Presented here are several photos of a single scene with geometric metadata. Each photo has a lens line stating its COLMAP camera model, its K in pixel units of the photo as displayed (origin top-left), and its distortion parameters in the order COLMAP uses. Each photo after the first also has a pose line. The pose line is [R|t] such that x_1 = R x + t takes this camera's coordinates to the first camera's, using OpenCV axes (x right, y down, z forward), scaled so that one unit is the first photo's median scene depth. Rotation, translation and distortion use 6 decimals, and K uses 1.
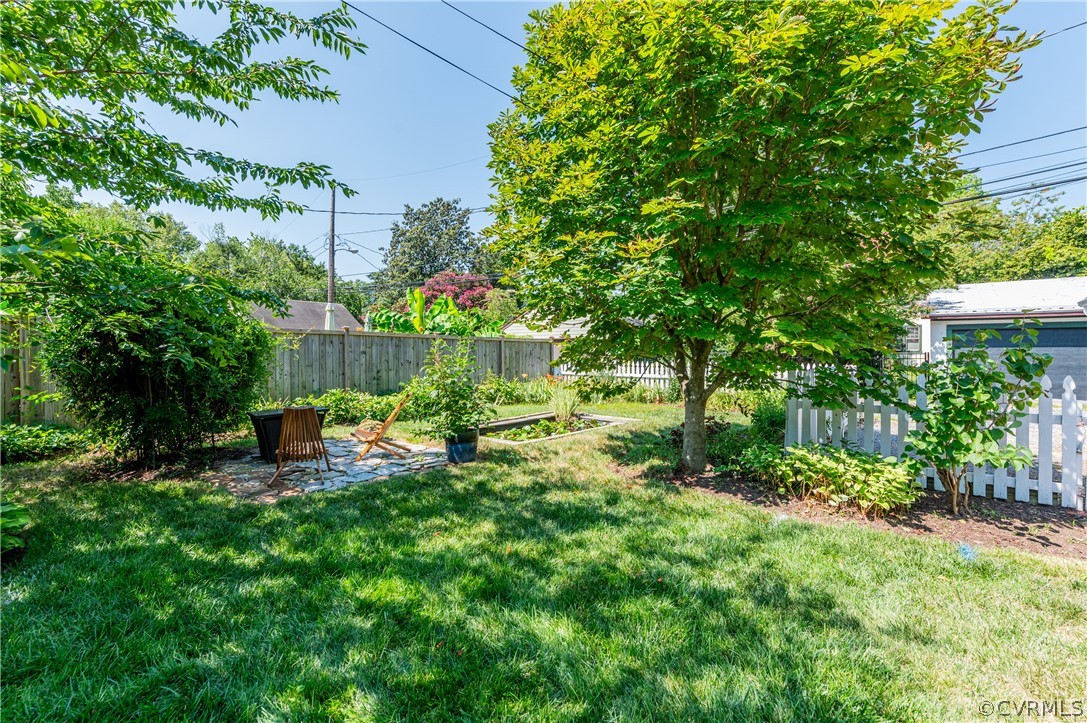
lens RADIAL K [[485.4, 0, 542.8], [0, 485.4, 354.4], [0, 0, 1]] dist [0.002793, -0.001011]
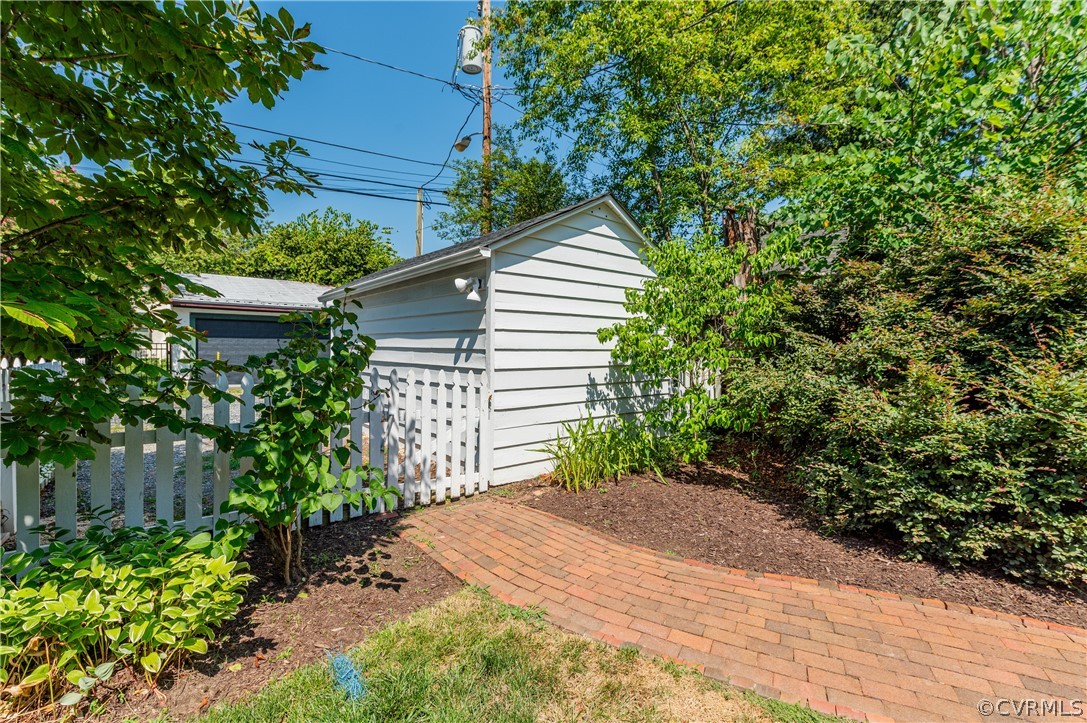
lens RADIAL K [[485.4, 0, 542.8], [0, 485.4, 354.4], [0, 0, 1]] dist [0.002793, -0.001011]
pose [[0.222143, -0.015274, 0.974894, 0.292290], [-0.004143, 0.999853, 0.016609, 0.003014], [-0.975005, -0.007729, 0.222047, 0.530717]]
